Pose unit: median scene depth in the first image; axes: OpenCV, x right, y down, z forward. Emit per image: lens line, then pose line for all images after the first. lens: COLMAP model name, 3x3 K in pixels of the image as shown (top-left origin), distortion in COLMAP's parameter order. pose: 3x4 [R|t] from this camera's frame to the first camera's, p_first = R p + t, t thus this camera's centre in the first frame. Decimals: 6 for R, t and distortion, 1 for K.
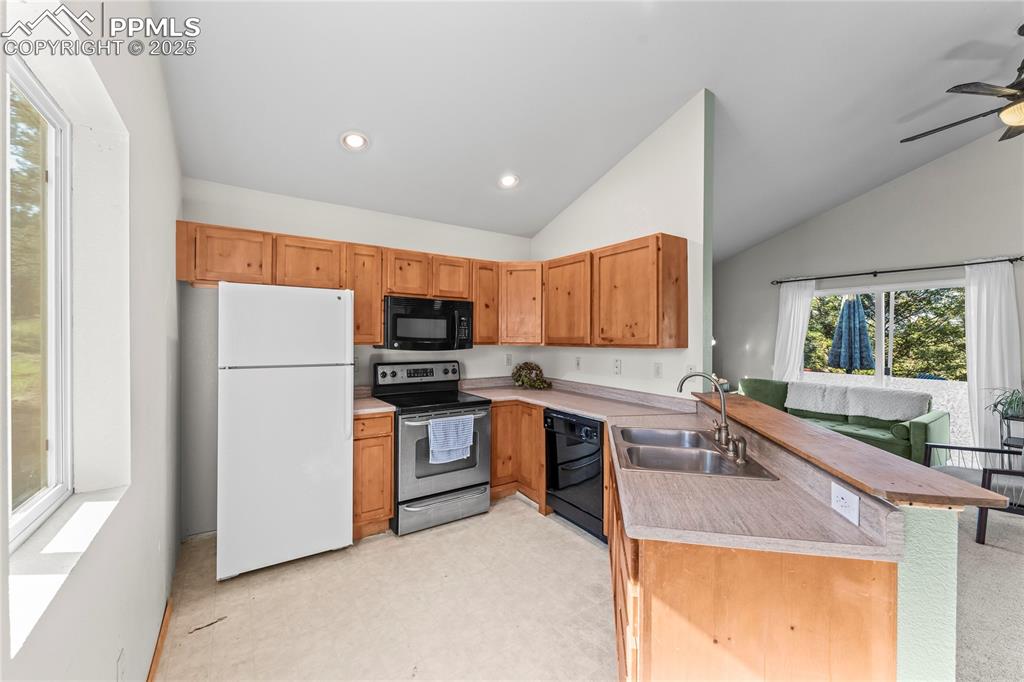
lens RADIAL K [[410.8, 0, 511.3], [0, 410.8, 337.0], [0, 0, 1]] dist [0.001488, -0.000221]
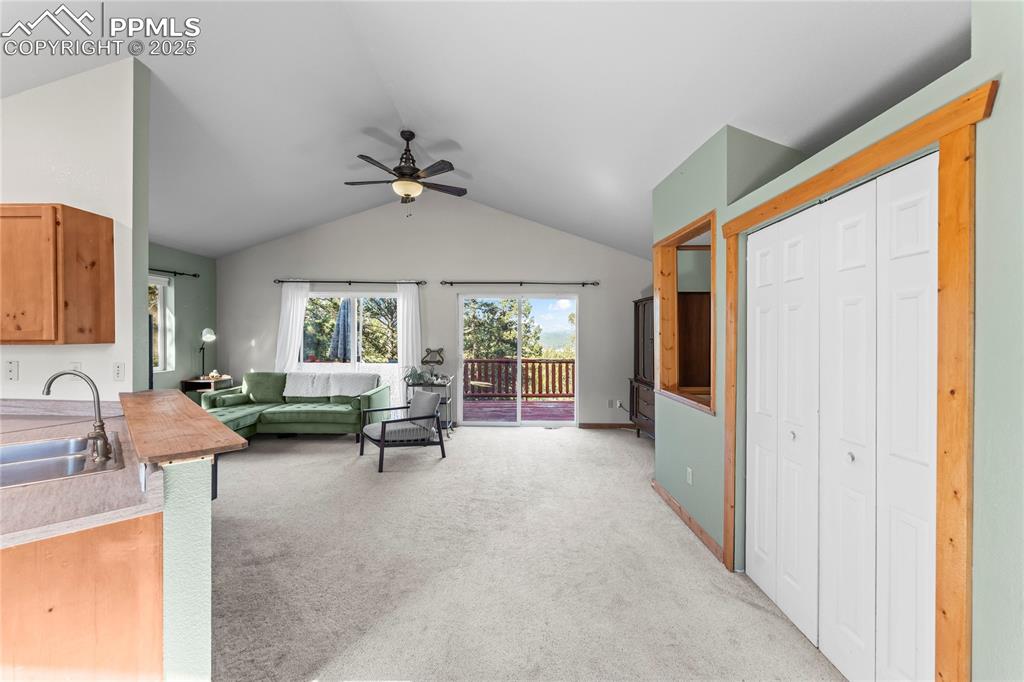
lens RADIAL K [[410.8, 0, 507.3], [0, 410.8, 337.8], [0, 0, 1]] dist [0.001488, -0.000221]
pose [[0.563007, -0.005337, 0.826435, 0.170829], [-0.005265, 0.999936, 0.010044, 0.001237], [-0.826435, -0.010006, 0.562943, -0.190053]]
